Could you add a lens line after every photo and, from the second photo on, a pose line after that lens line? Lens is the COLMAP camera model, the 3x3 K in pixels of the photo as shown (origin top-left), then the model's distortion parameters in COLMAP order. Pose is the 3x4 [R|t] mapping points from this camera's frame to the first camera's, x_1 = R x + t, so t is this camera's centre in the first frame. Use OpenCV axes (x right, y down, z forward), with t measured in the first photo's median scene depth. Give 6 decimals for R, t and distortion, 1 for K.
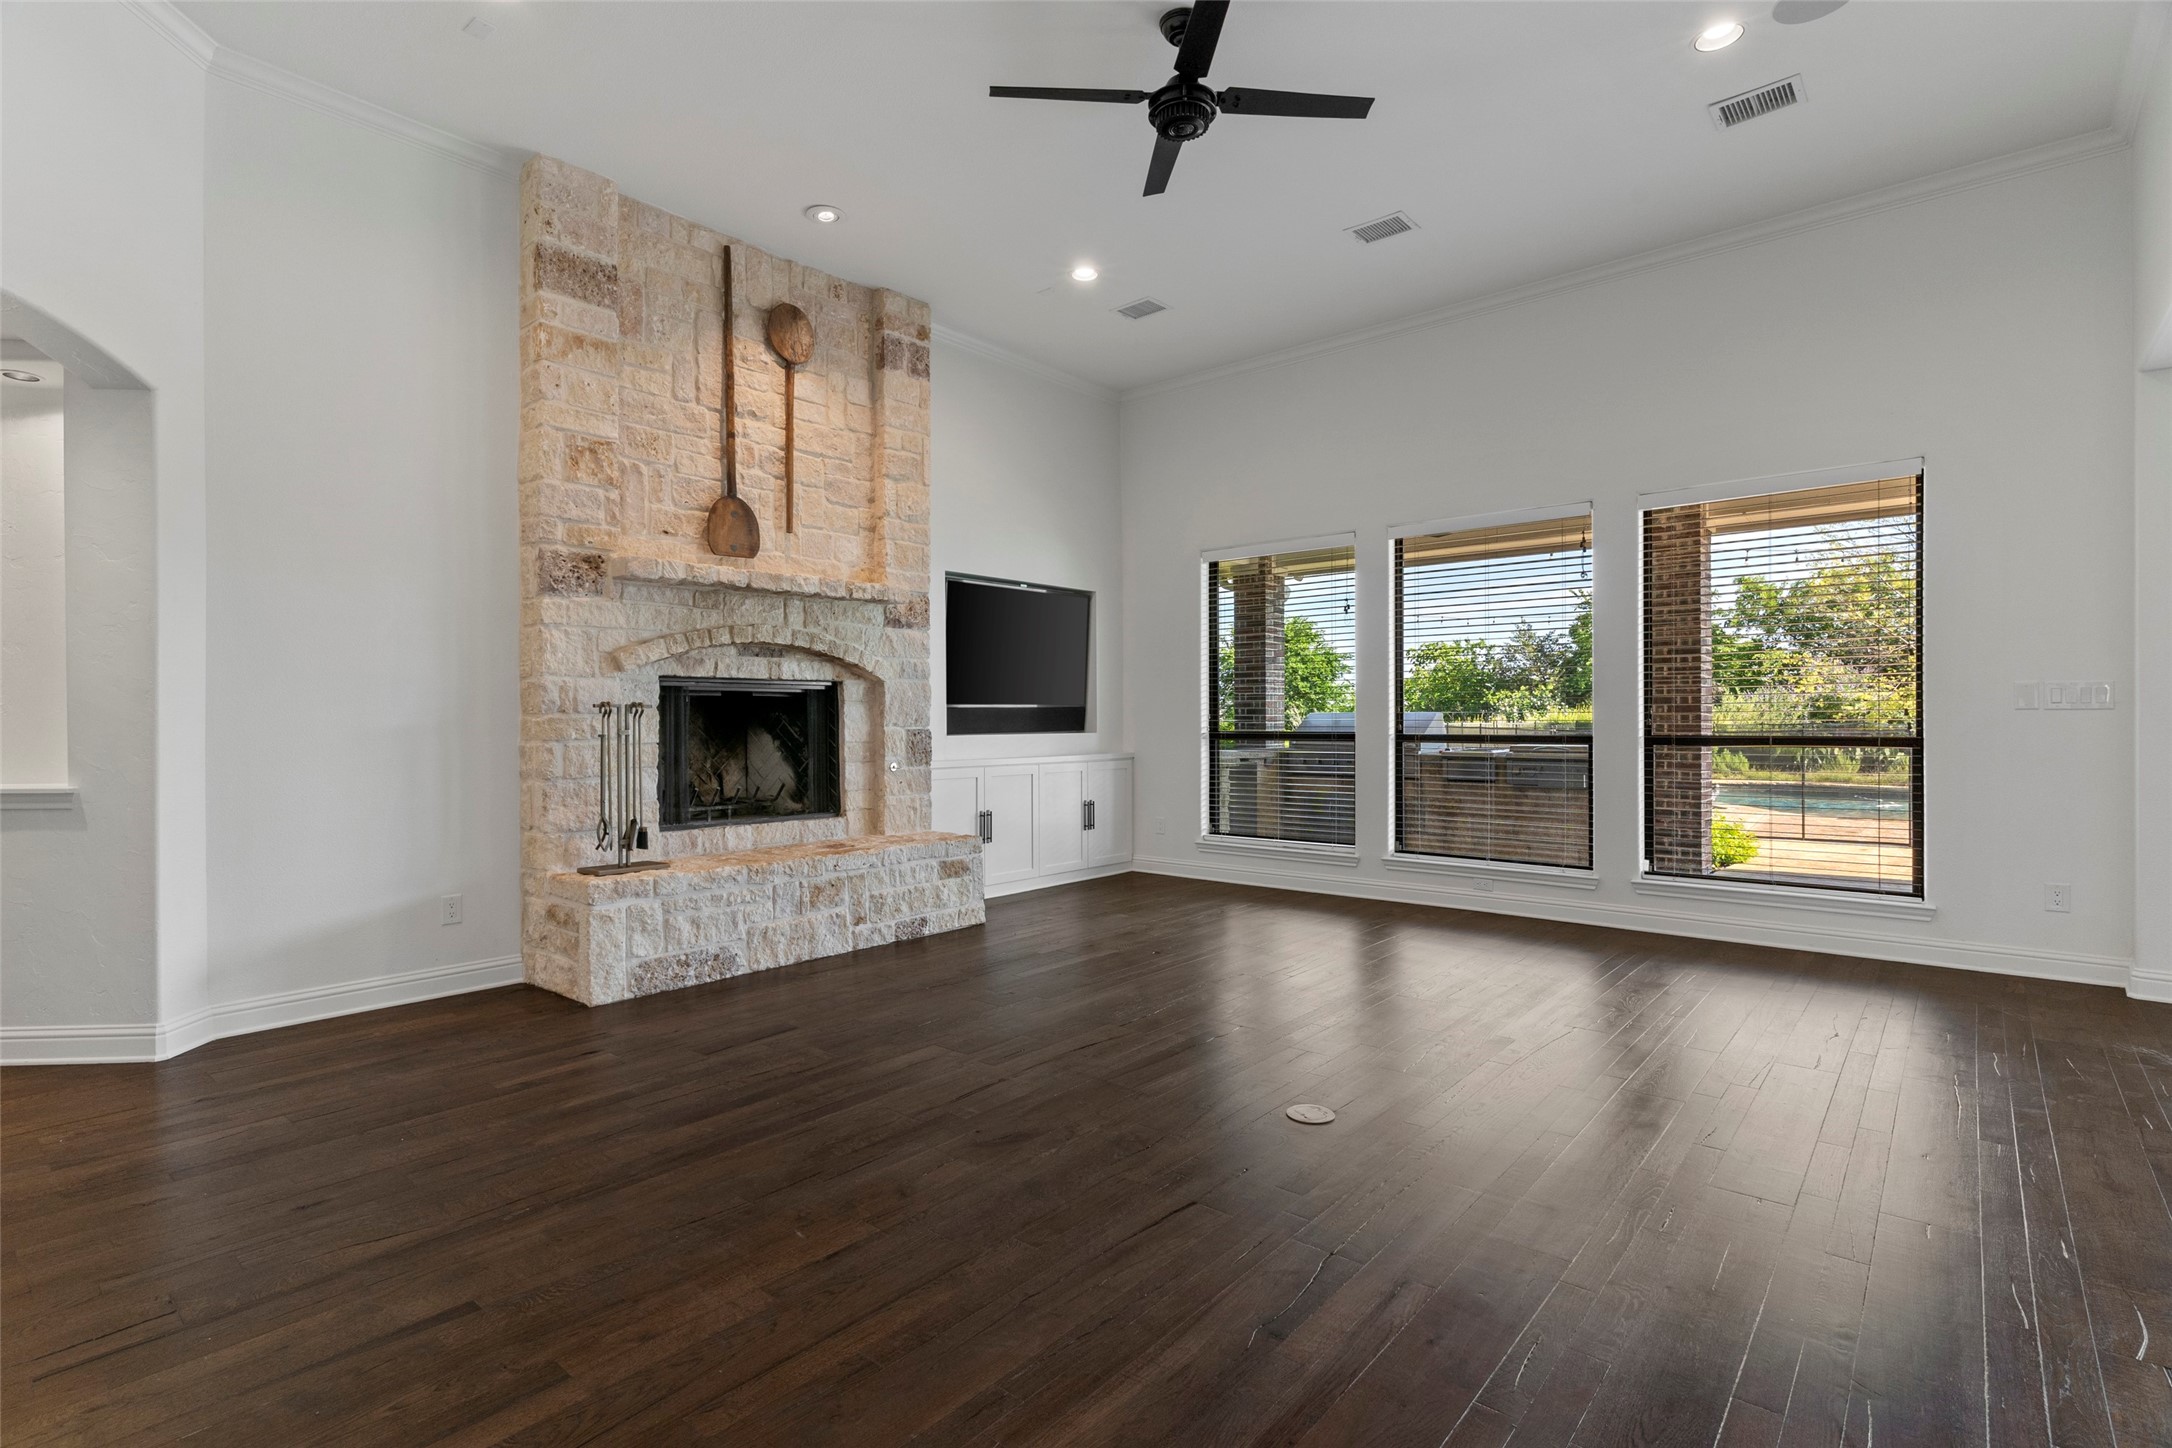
lens RADIAL K [[1033.6, 0, 1079.6], [0, 1033.6, 722.4], [0, 0, 1]] dist [0.006105, -0.000948]
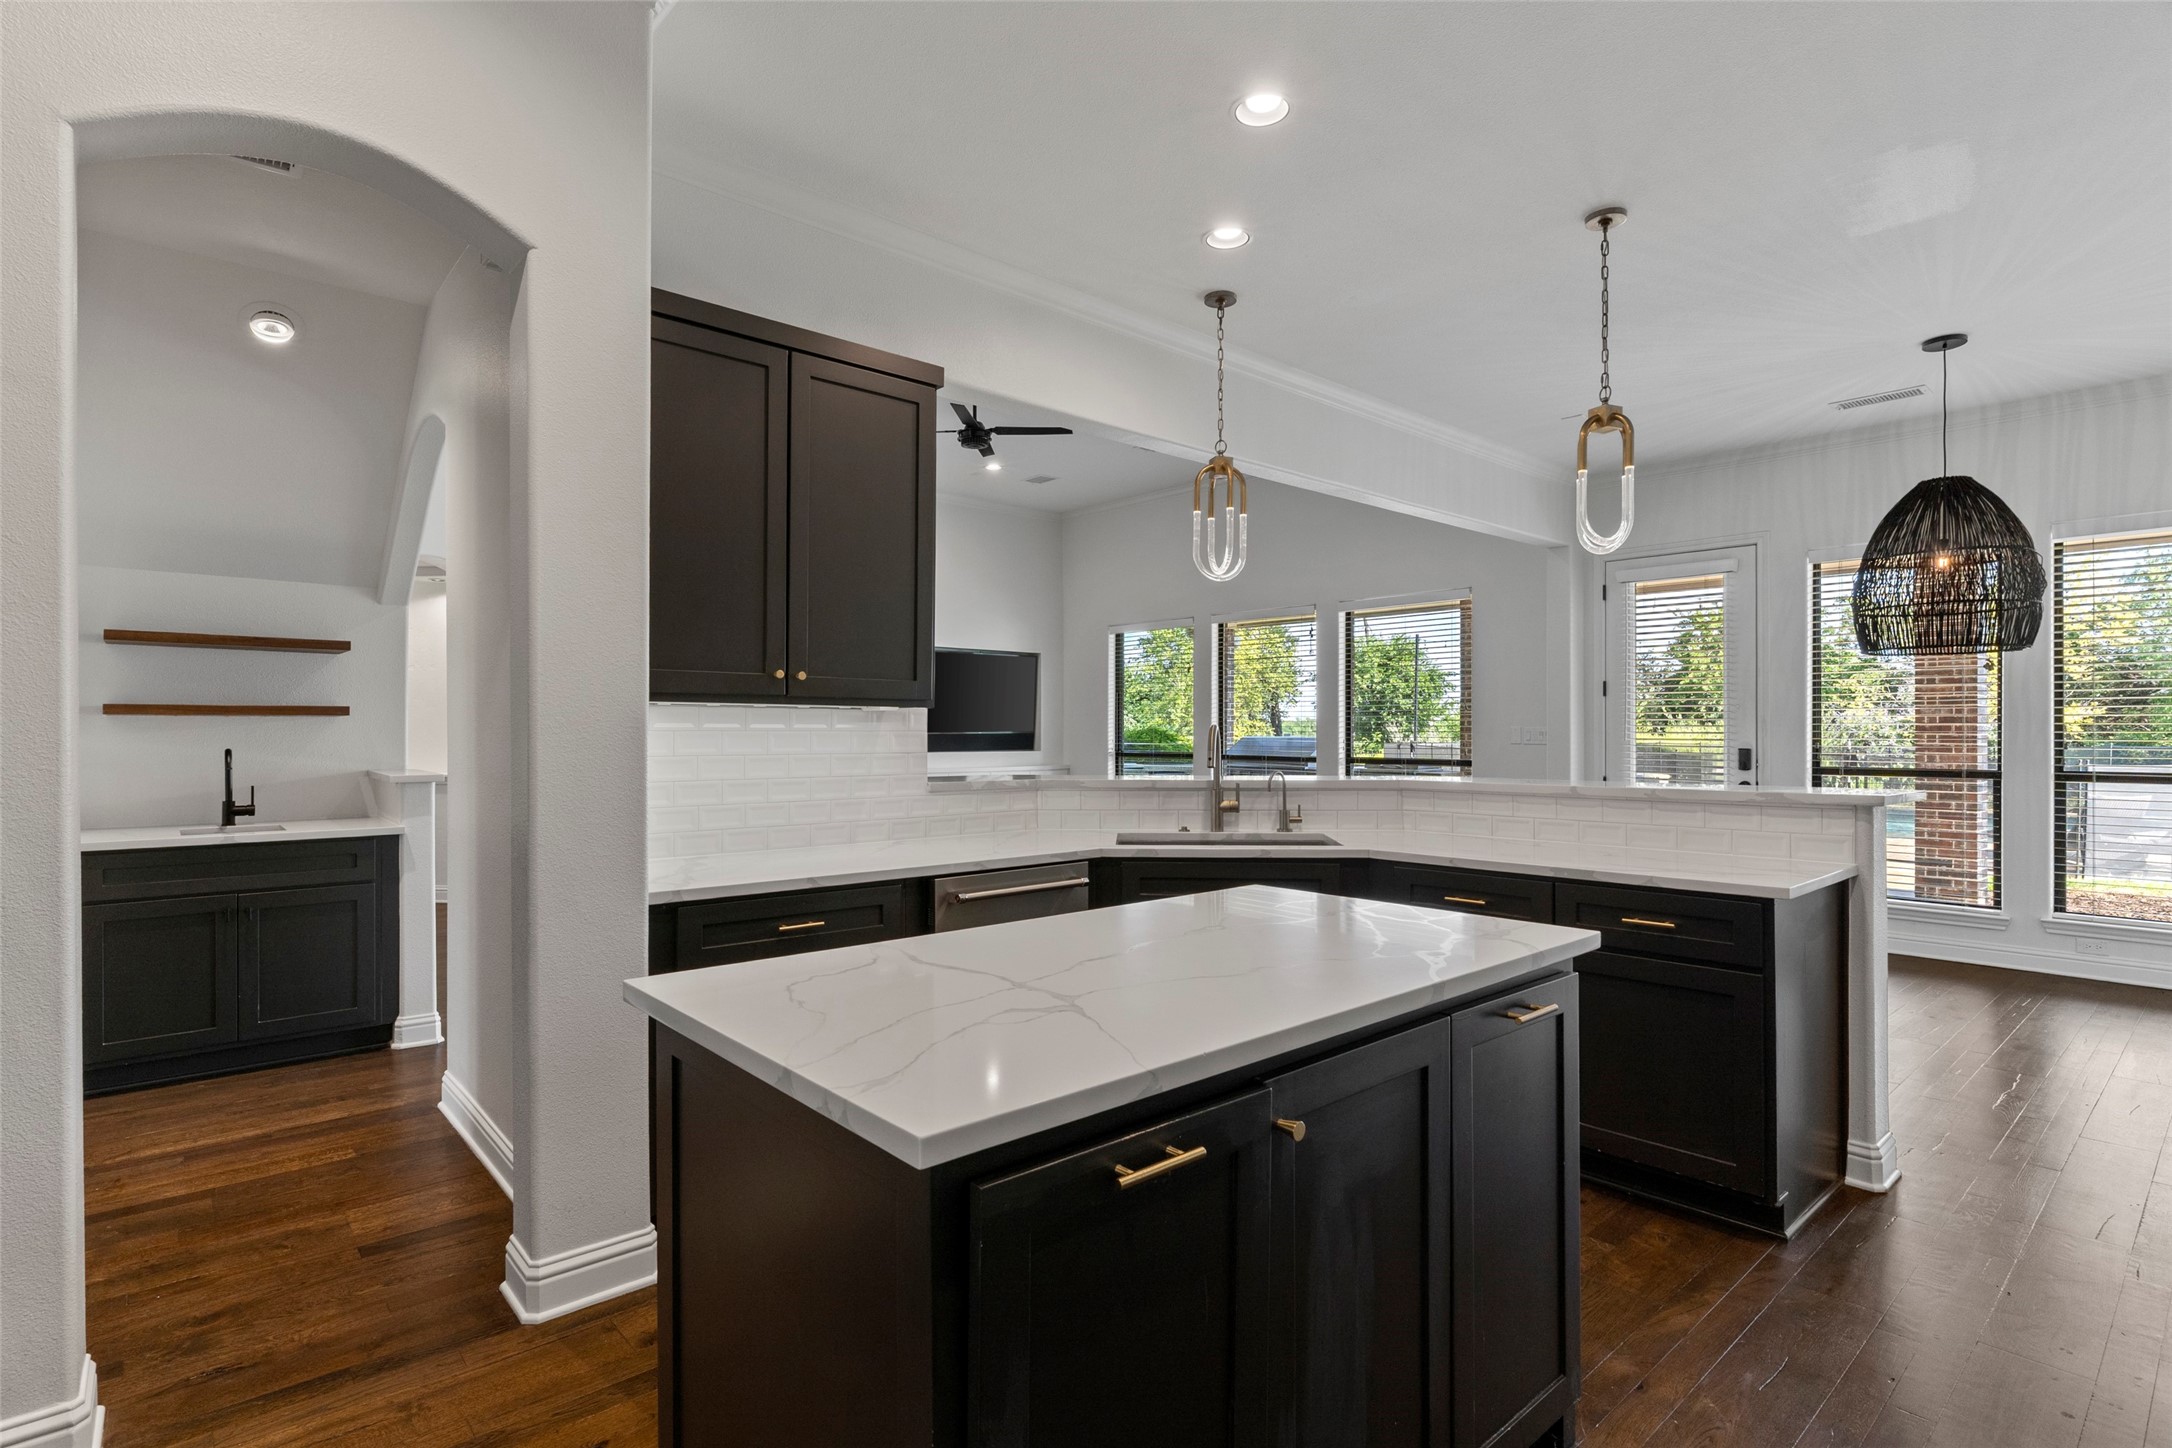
lens RADIAL K [[1068.5, 0, 1090.4], [0, 1068.5, 726.3], [0, 0, 1]] dist [0.002543, 0.001331]
pose [[0.990617, 0.007619, -0.136451, 0.406506], [-0.008618, 0.999940, -0.006729, -0.021027], [0.136392, 0.007842, 0.990624, -0.667629]]
